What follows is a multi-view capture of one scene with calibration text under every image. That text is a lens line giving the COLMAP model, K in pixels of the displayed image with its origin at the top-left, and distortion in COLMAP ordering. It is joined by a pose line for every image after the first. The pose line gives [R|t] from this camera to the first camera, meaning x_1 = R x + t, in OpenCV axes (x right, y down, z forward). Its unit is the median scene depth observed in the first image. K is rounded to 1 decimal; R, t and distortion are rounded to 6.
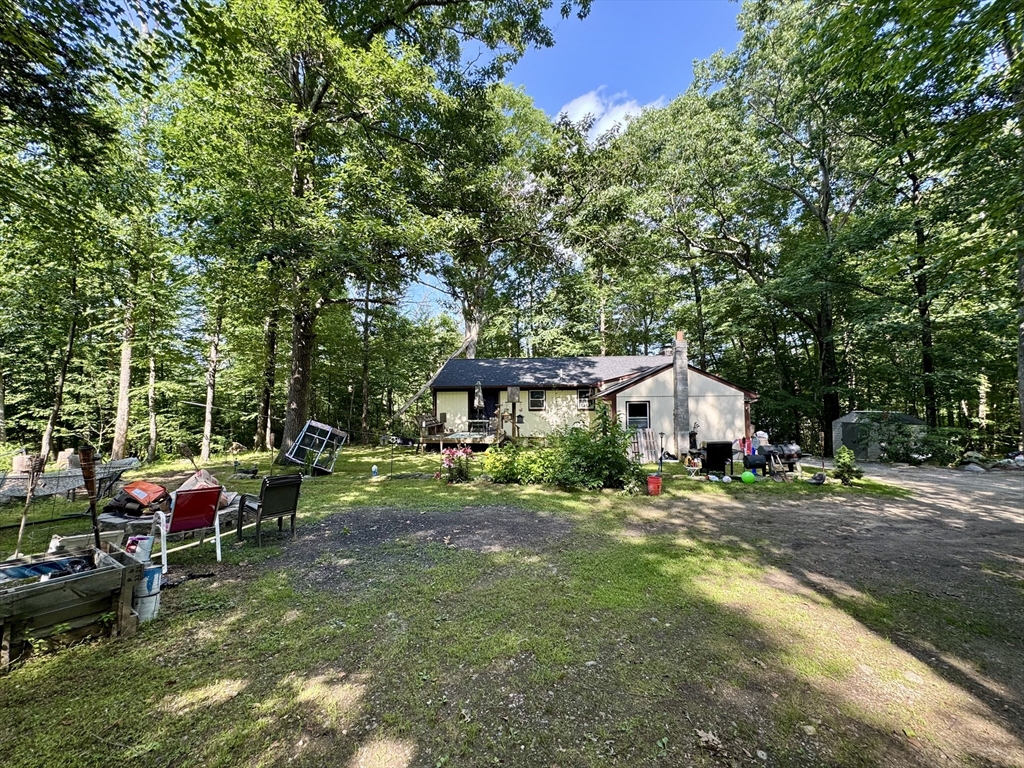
lens RADIAL K [[410.6, 0, 511.9], [0, 410.6, 383.6], [0, 0, 1]] dist [-0.001698, 0.000049]
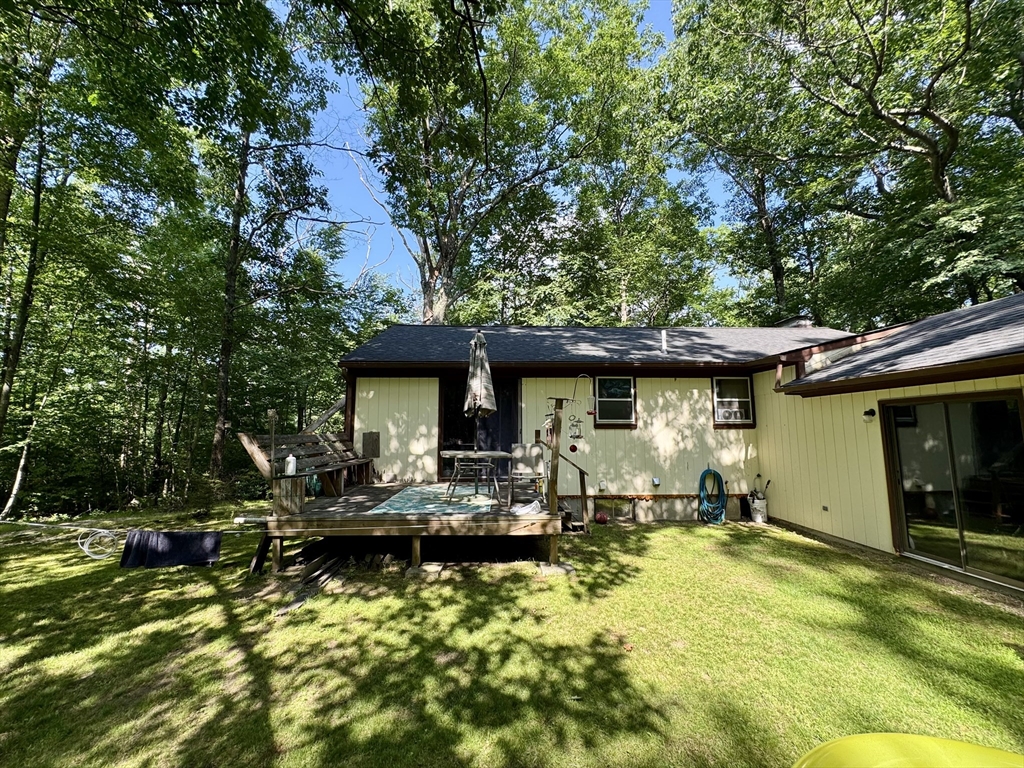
lens RADIAL K [[410.6, 0, 511.5], [0, 410.6, 385.8], [0, 0, 1]] dist [-0.001698, 0.000049]
pose [[0.993326, 0.020396, 0.113521, -0.084842], [-0.013094, 0.997819, -0.064701, 0.052692], [-0.114593, 0.062782, 0.991427, 0.613590]]
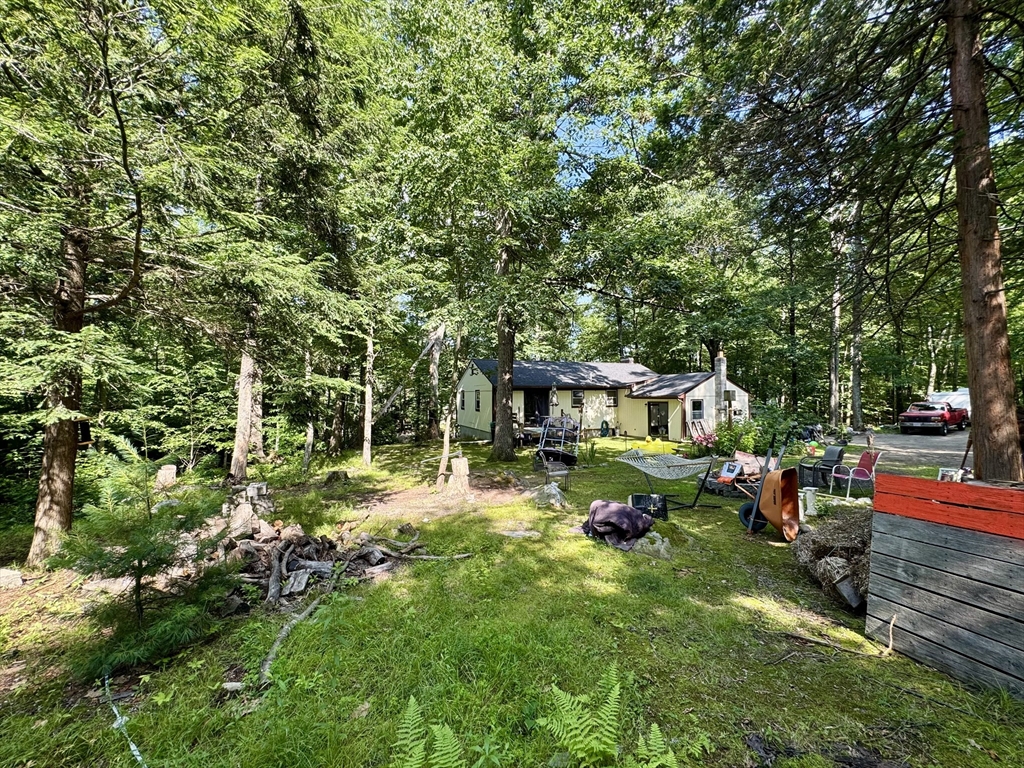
lens RADIAL K [[410.6, 0, 512.8], [0, 410.6, 383.8], [0, 0, 1]] dist [-0.001698, 0.000049]
pose [[0.891653, 0.010640, 0.452594, -0.632071], [-0.014215, 0.999889, 0.004499, -0.004329], [-0.452496, -0.010445, 0.891705, 0.037831]]
